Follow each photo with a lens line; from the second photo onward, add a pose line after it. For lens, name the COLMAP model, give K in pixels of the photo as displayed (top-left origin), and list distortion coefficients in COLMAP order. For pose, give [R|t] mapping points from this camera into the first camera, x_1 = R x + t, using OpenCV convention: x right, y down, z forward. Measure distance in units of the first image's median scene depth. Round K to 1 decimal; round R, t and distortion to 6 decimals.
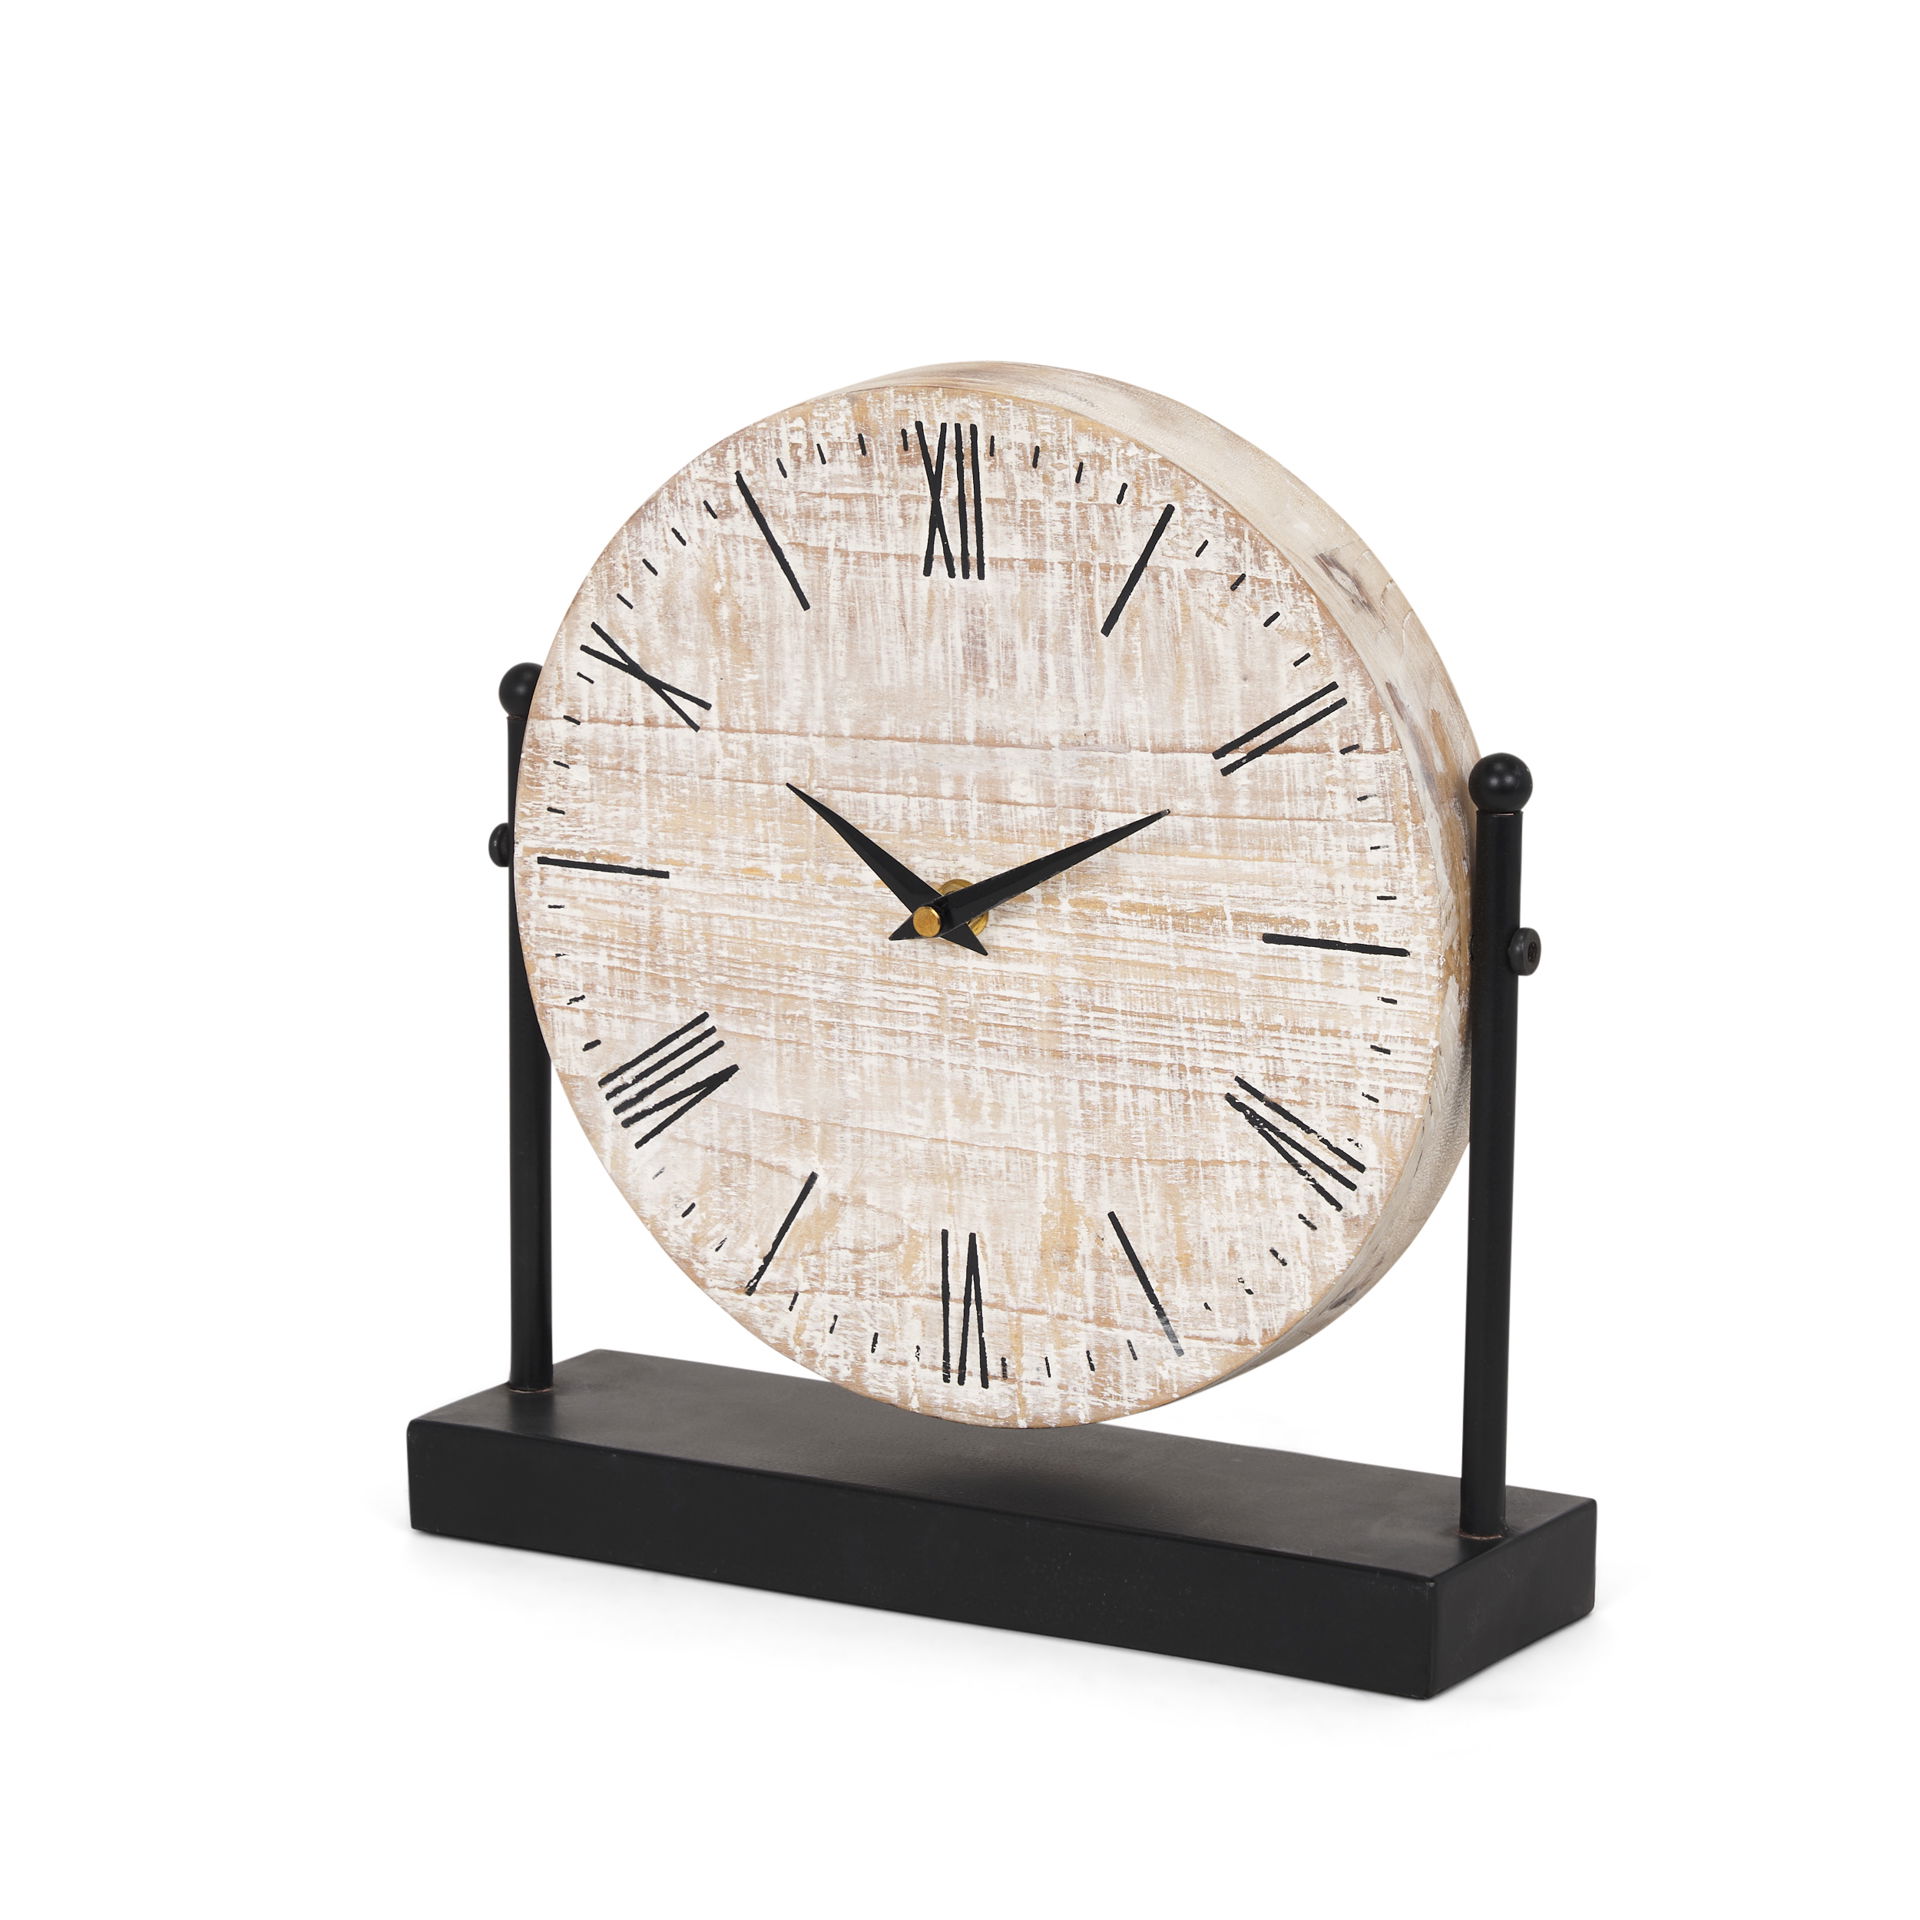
lens RADIAL K [[8029.2, 0, 960.0], [0, 8029.2, 960.0], [0, 0, 1]] dist [-0.155171, 0.655898]
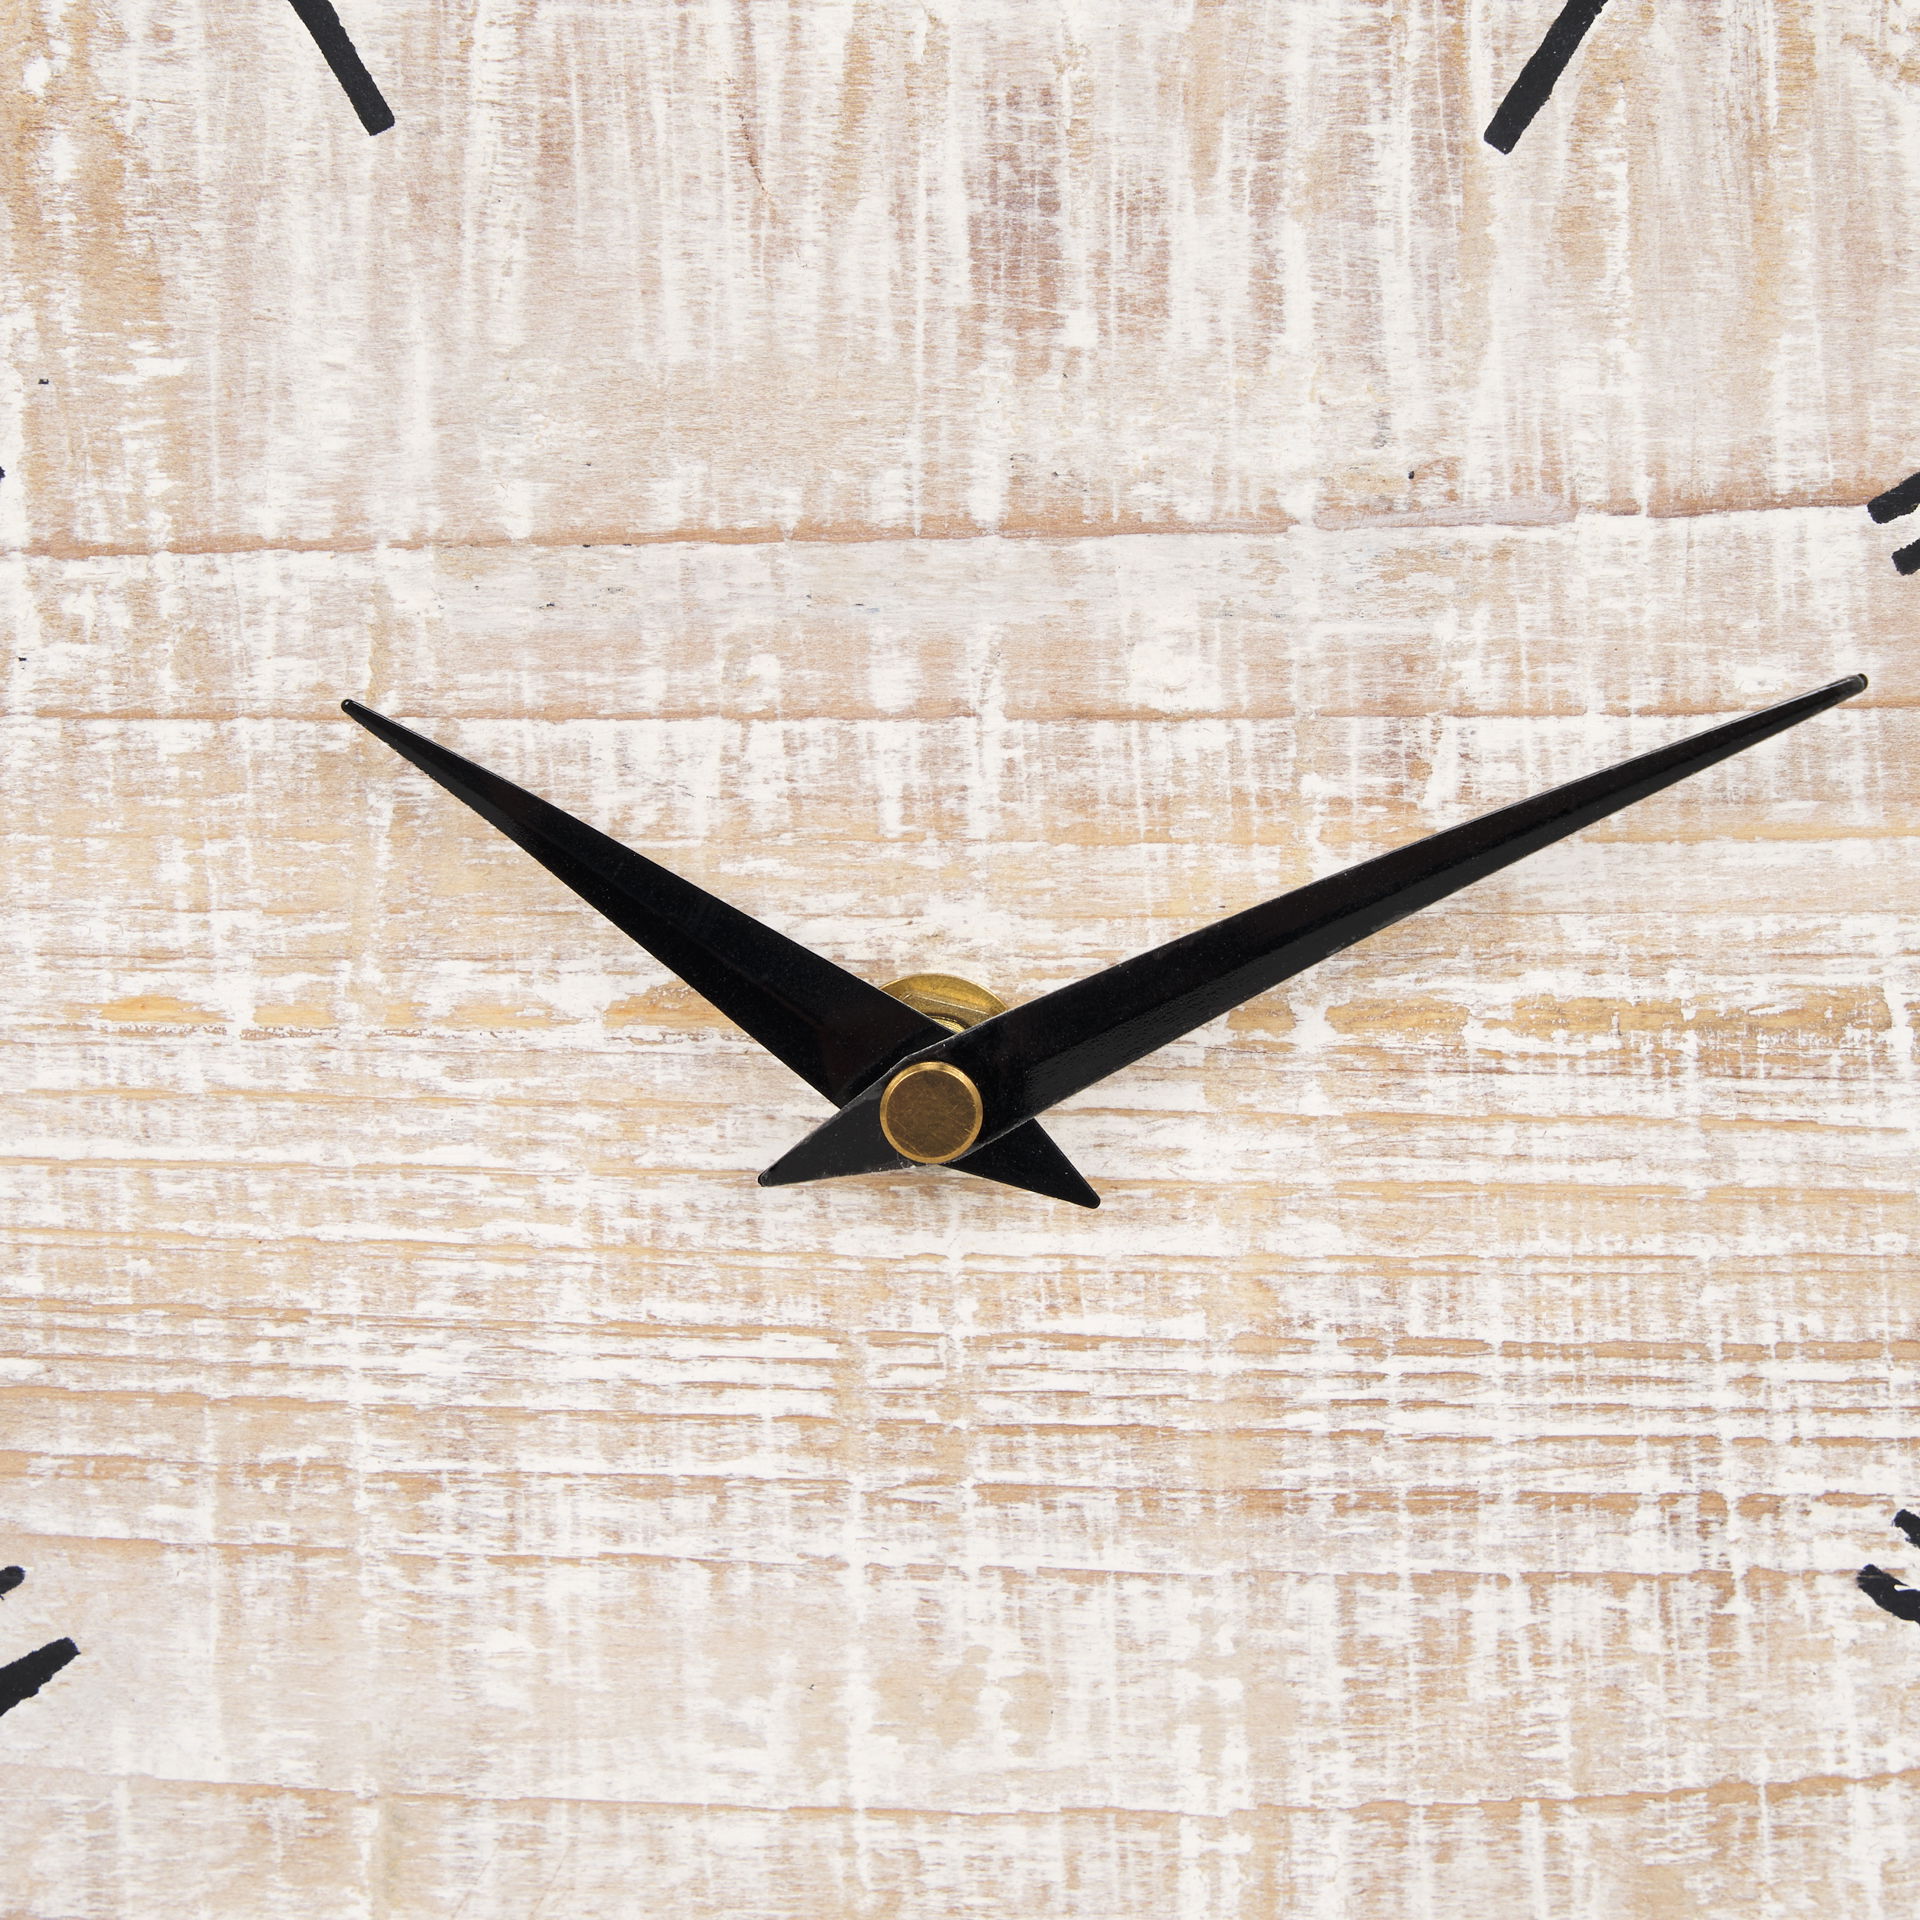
lens RADIAL K [[8029.2, 0, 960.0], [0, 8029.2, 960.0], [0, 0, 1]] dist [-0.155171, 0.655898]
pose [[0.850674, -0.064704, 0.521696, -0.160588], [0.081851, 0.996596, -0.009860, -0.007378], [-0.519282, 0.051089, 0.853074, 0.727182]]
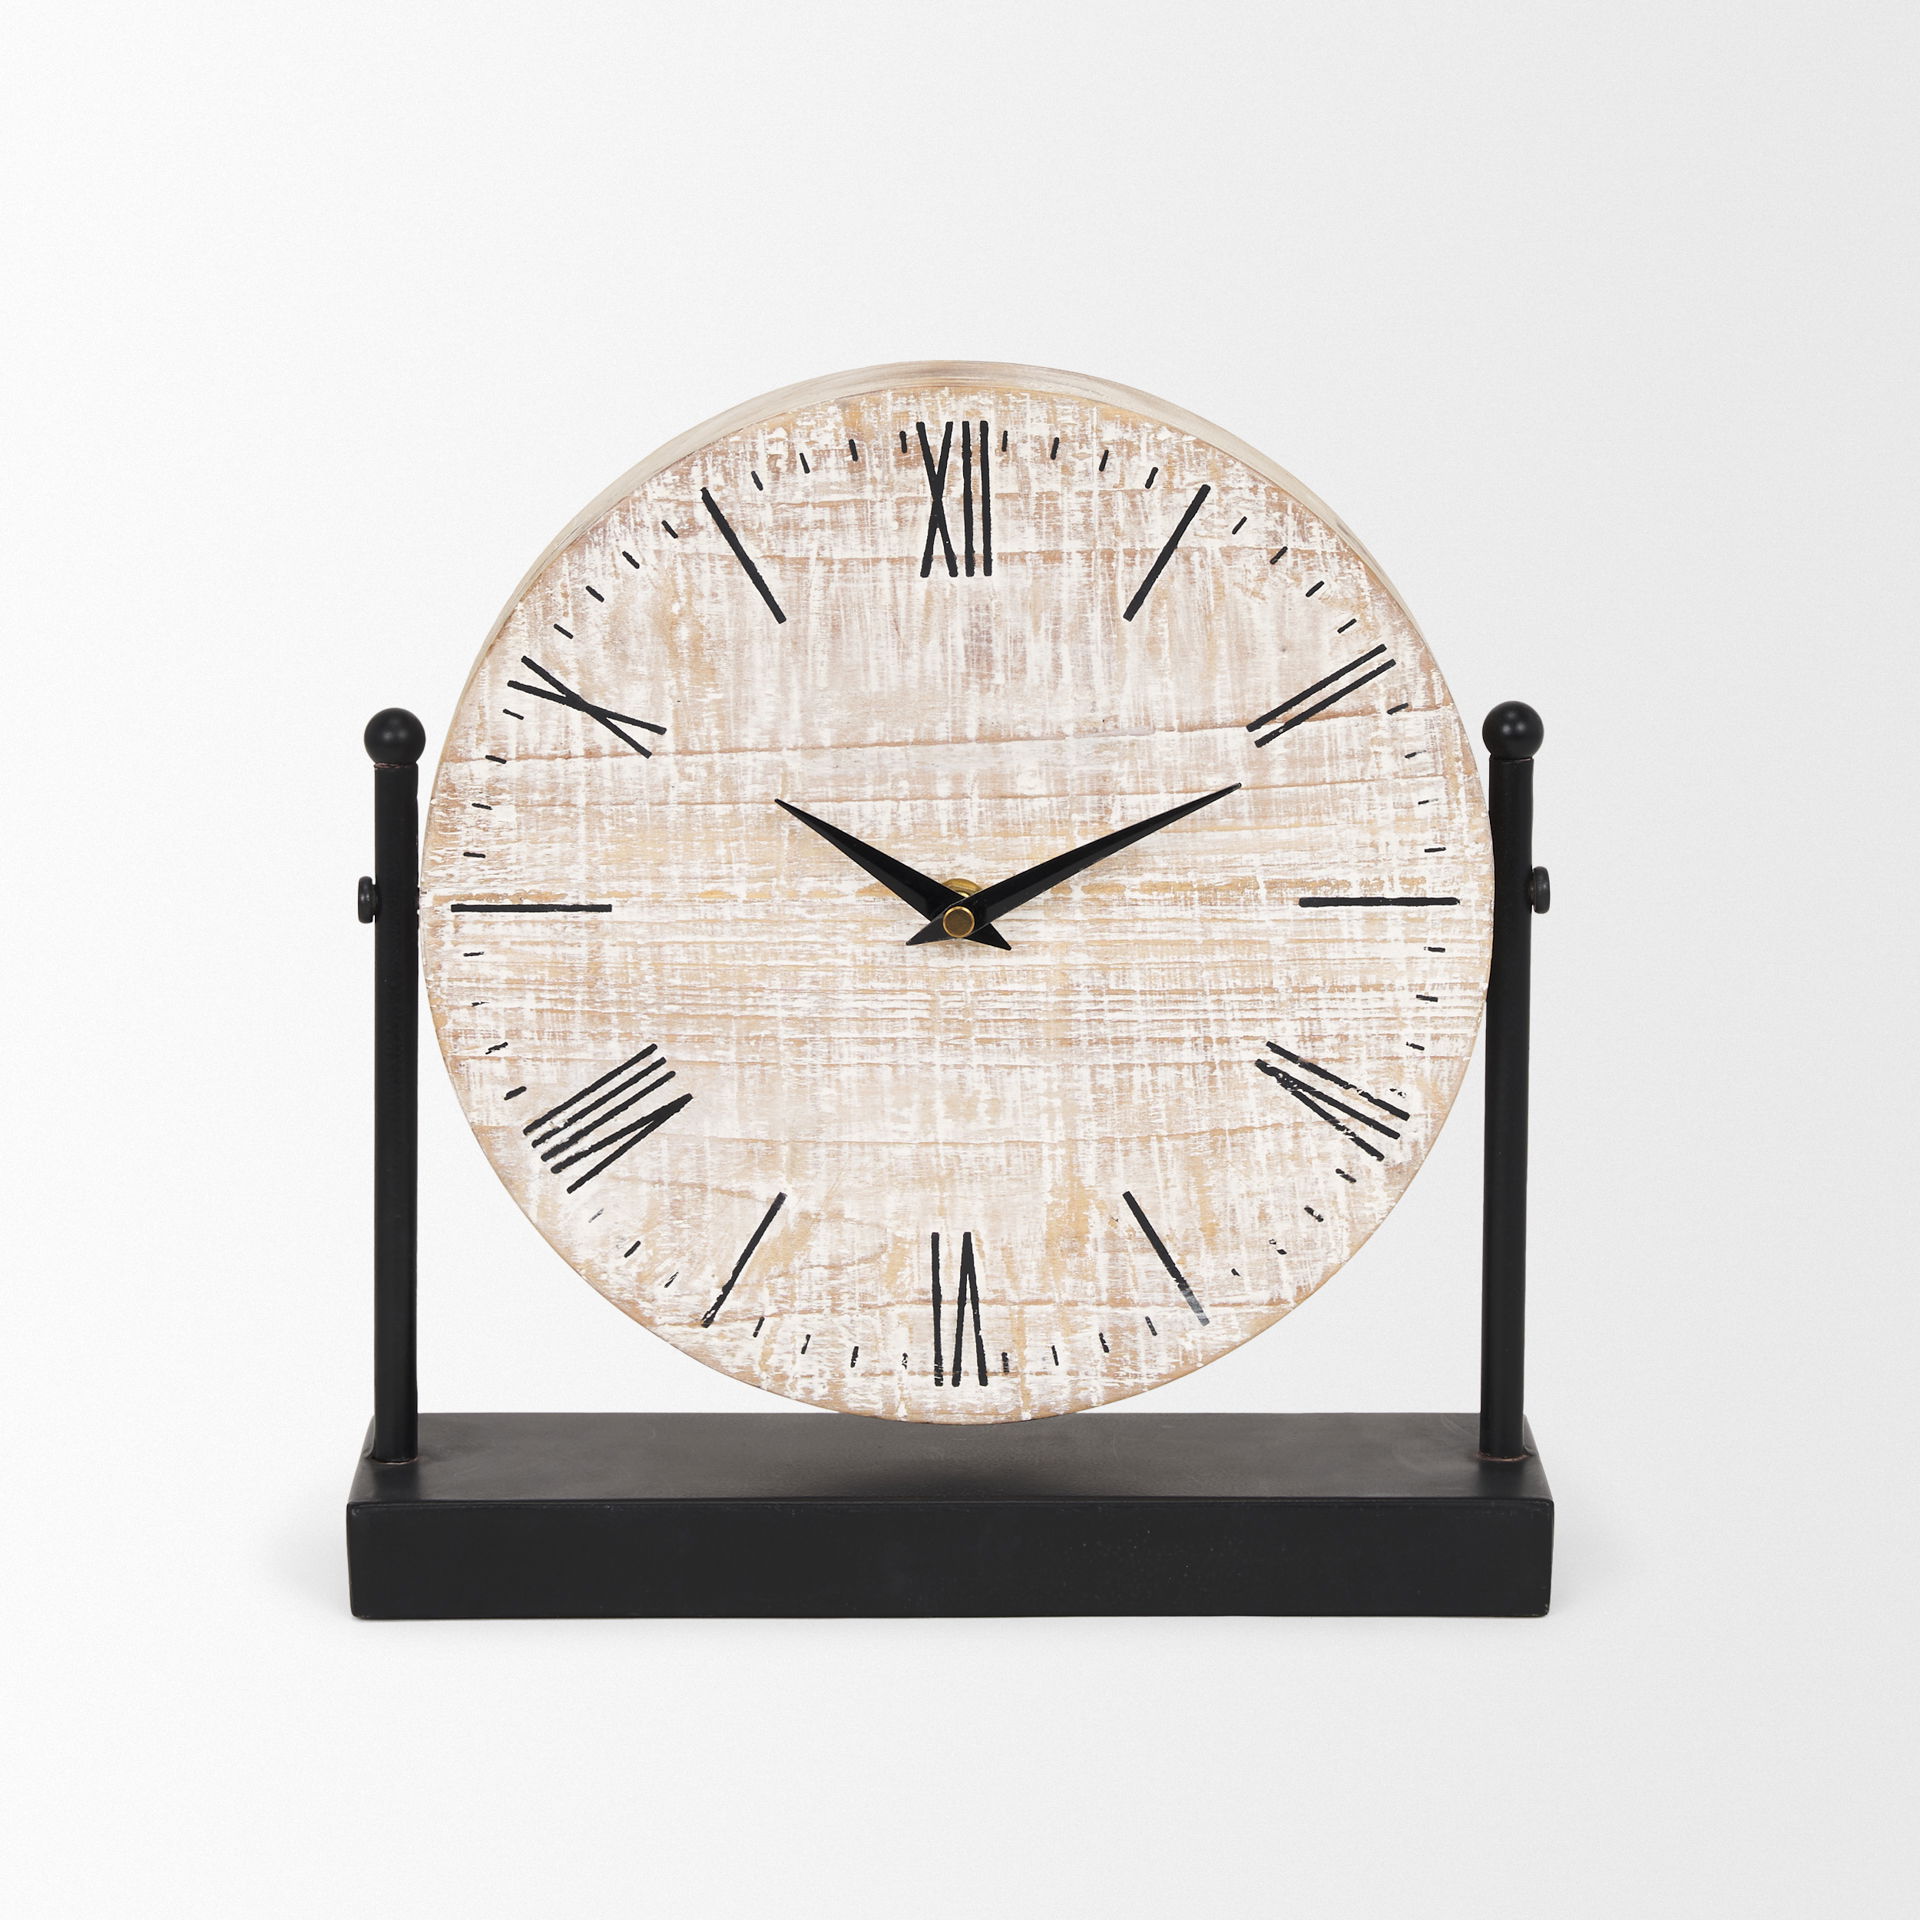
lens RADIAL K [[8029.2, 0, 960.0], [0, 8029.2, 960.0], [0, 0, 1]] dist [-0.155171, 0.655898]
pose [[0.852676, -0.094920, 0.513744, -0.510222], [0.102550, 0.994635, 0.013564, -0.013385], [-0.512276, 0.041119, 0.857836, 0.141468]]
